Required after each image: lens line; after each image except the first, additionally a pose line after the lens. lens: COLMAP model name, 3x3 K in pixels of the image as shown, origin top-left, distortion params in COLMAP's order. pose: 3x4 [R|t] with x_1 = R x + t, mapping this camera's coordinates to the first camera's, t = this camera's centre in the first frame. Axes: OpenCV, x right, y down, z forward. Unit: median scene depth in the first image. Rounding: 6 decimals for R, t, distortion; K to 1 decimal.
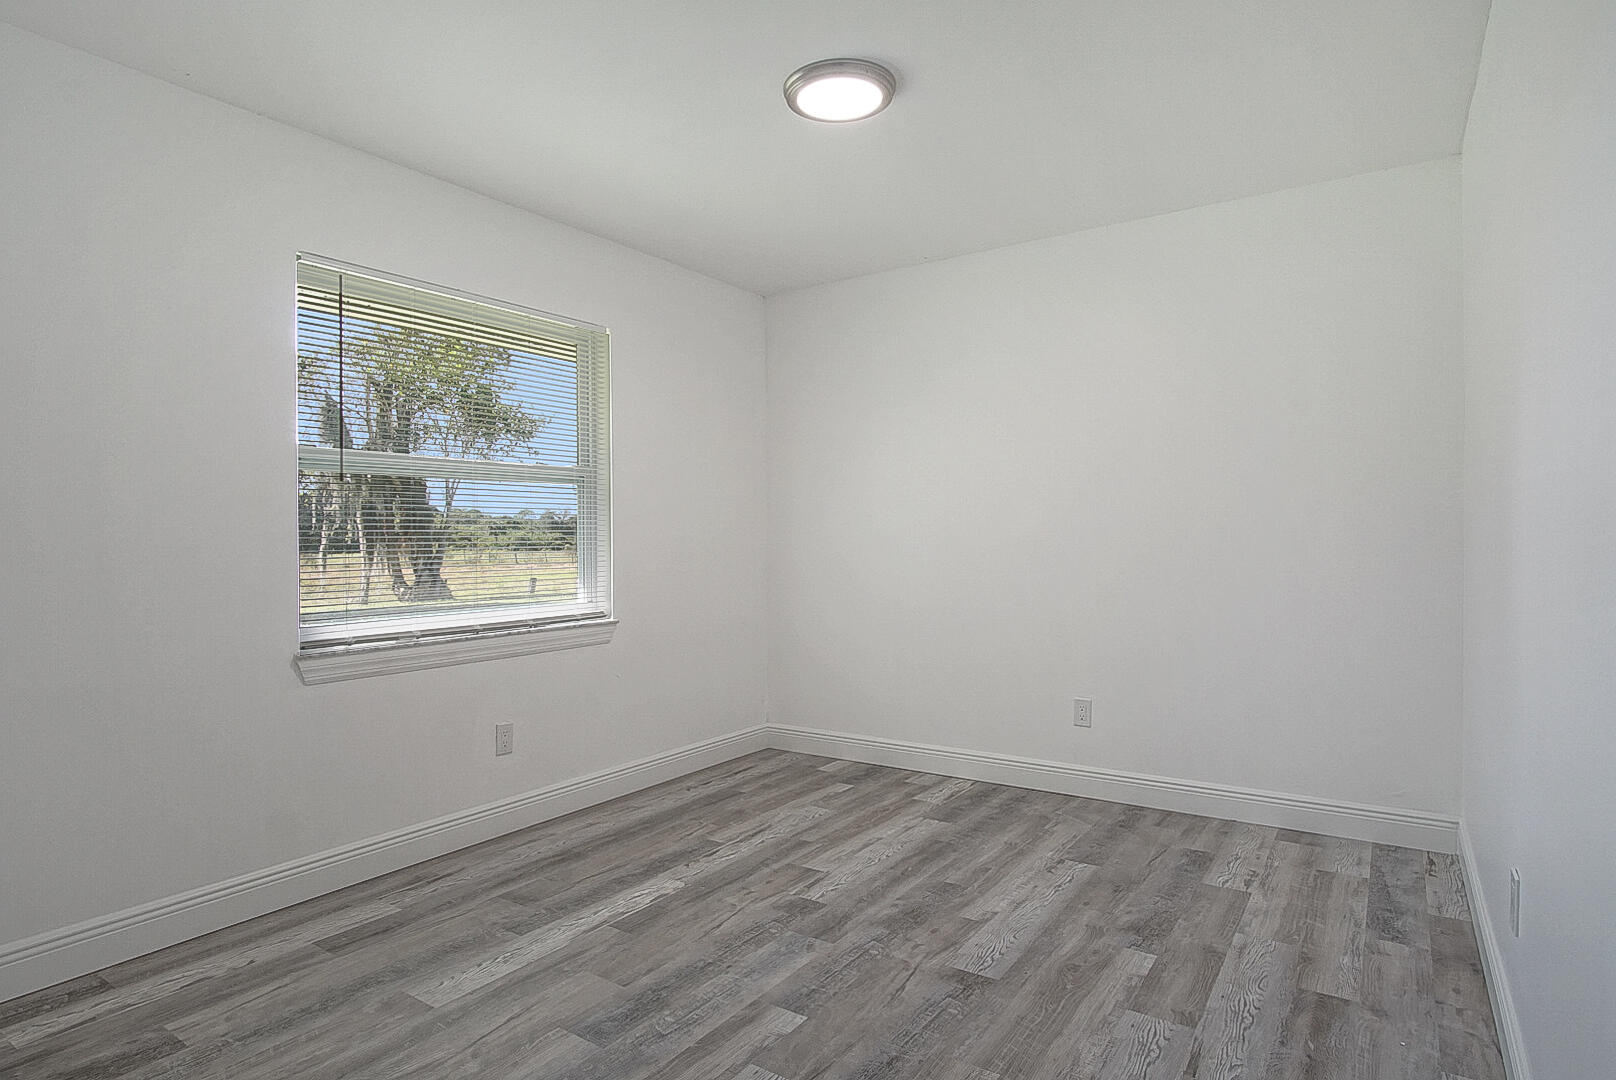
lens RADIAL K [[874.0, 0, 792.4], [0, 874.0, 536.3], [0, 0, 1]] dist [-0.026599, 0.002932]
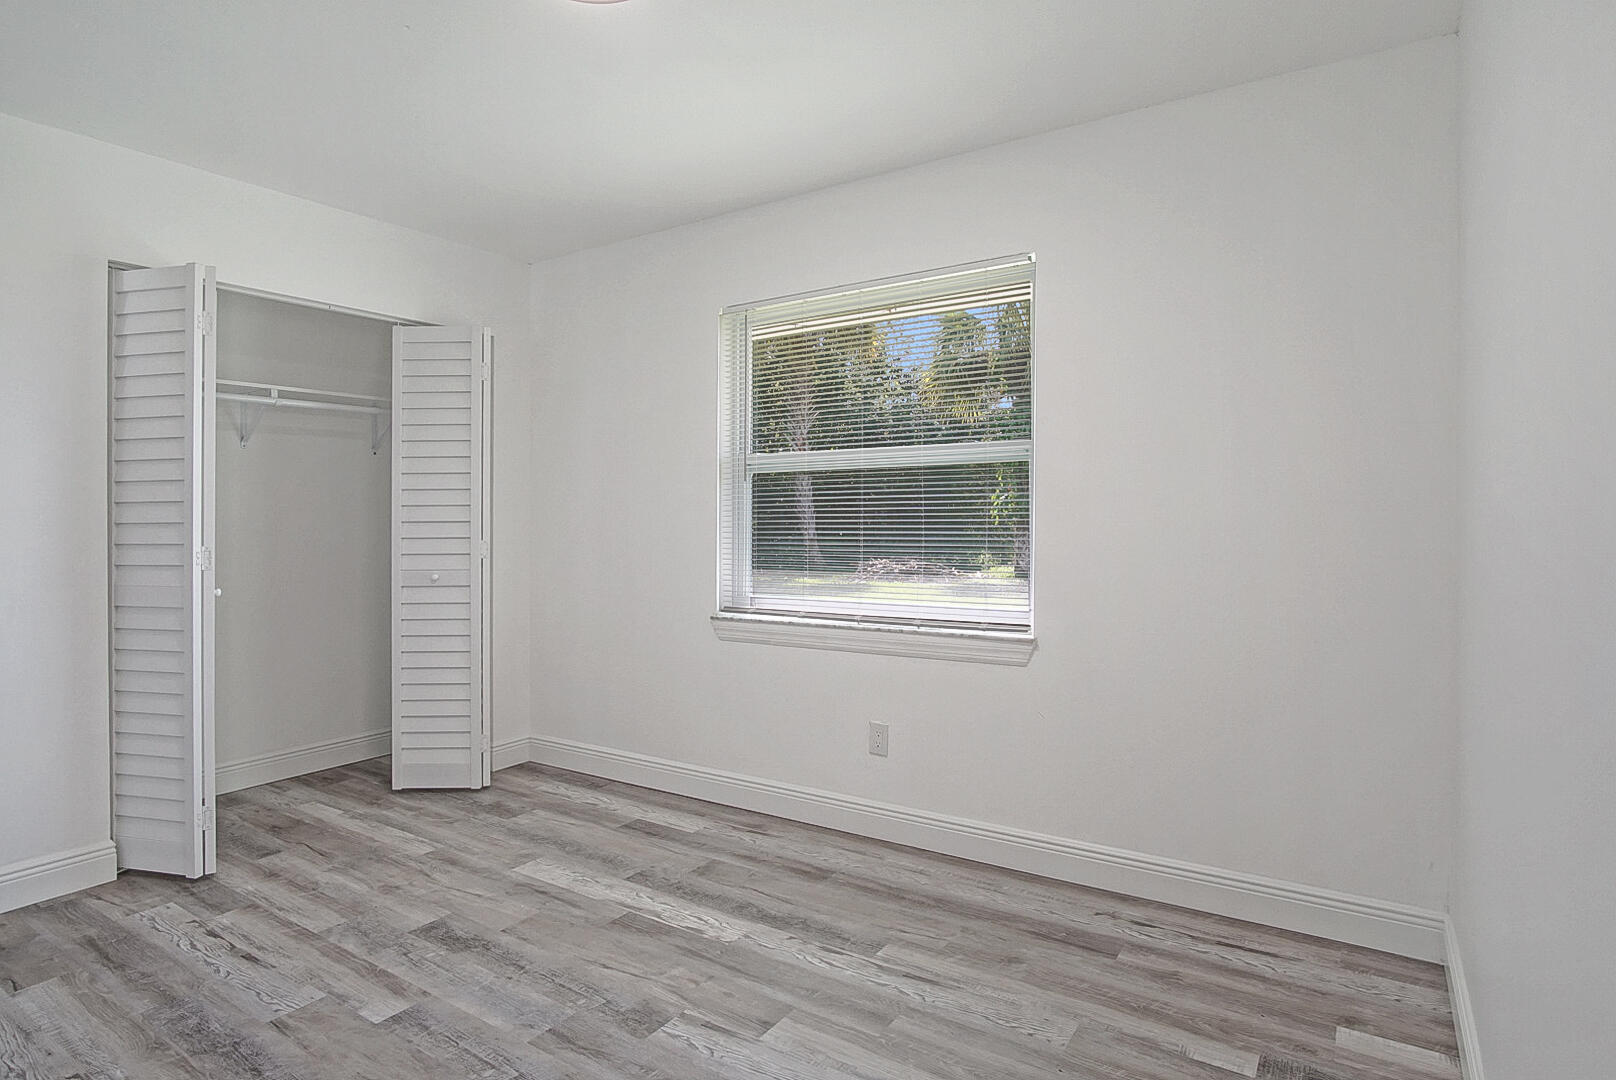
lens RADIAL K [[874.0, 0, 792.4], [0, 874.0, 536.3], [0, 0, 1]] dist [-0.026599, 0.002932]
pose [[0.013017, 0.033873, -0.999341, 0.712591], [0.013371, 0.999331, 0.034047, -0.024879], [0.999826, -0.013806, 0.012556, 1.051393]]
